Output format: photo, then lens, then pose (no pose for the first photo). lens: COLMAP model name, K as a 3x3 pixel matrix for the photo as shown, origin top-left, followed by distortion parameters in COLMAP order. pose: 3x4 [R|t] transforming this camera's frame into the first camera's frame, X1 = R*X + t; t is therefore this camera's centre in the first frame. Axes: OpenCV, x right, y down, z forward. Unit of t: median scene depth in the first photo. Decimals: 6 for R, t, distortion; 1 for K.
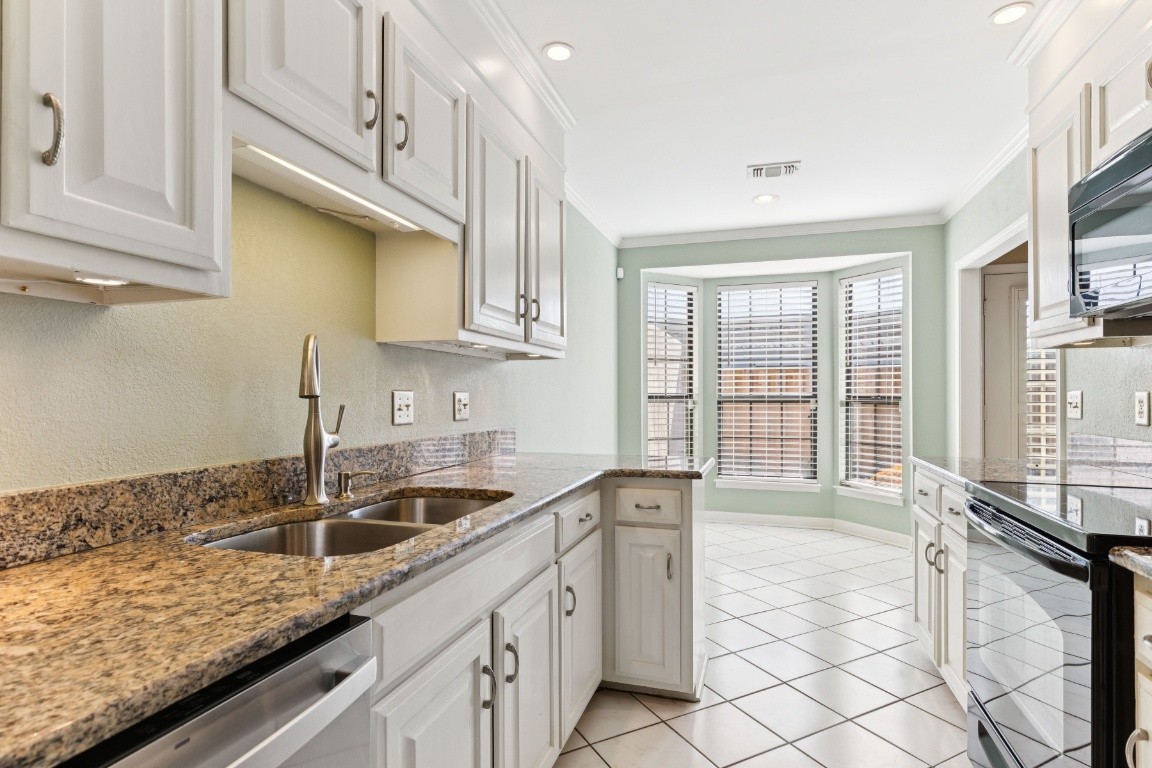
lens RADIAL K [[562.8, 0, 579.5], [0, 562.8, 386.7], [0, 0, 1]] dist [-0.002578, 0.001521]
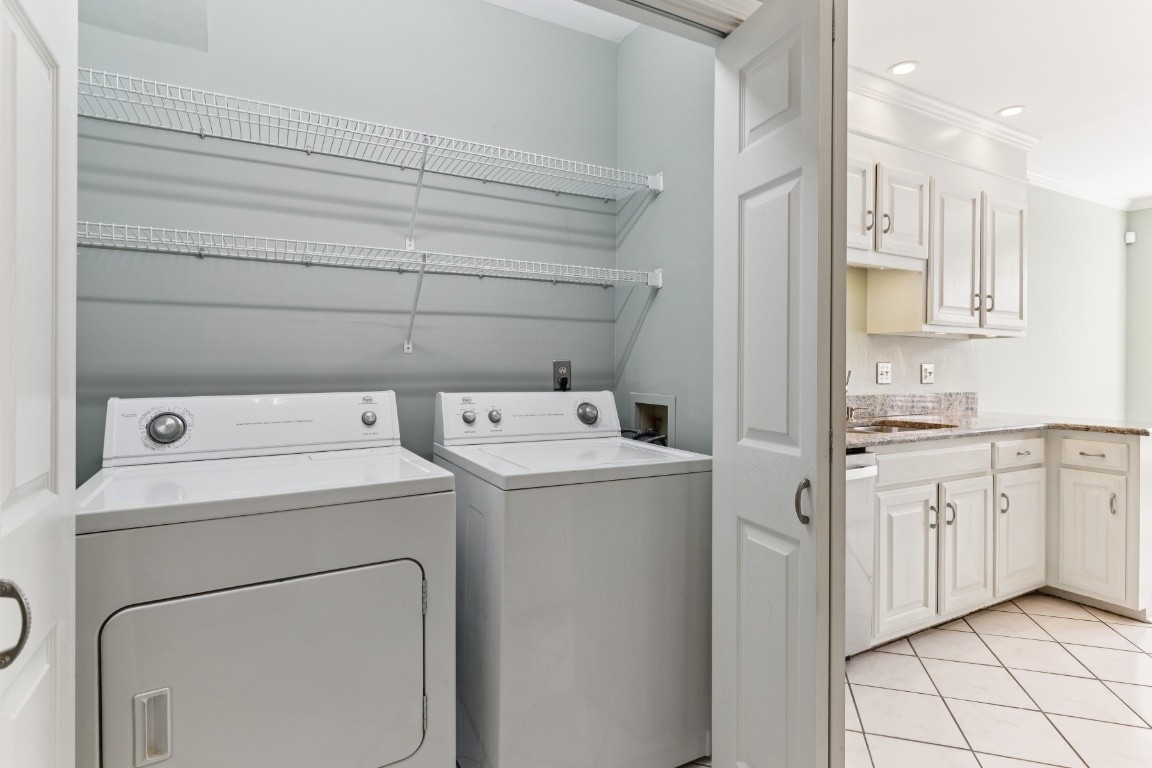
lens RADIAL K [[562.8, 0, 580.6], [0, 562.8, 371.8], [0, 0, 1]] dist [-0.002578, 0.001521]
pose [[0.709848, 0.014249, -0.704211, 0.205725], [0.003189, 0.999720, 0.023443, -0.007921], [0.704348, -0.018887, 0.709603, -0.759765]]
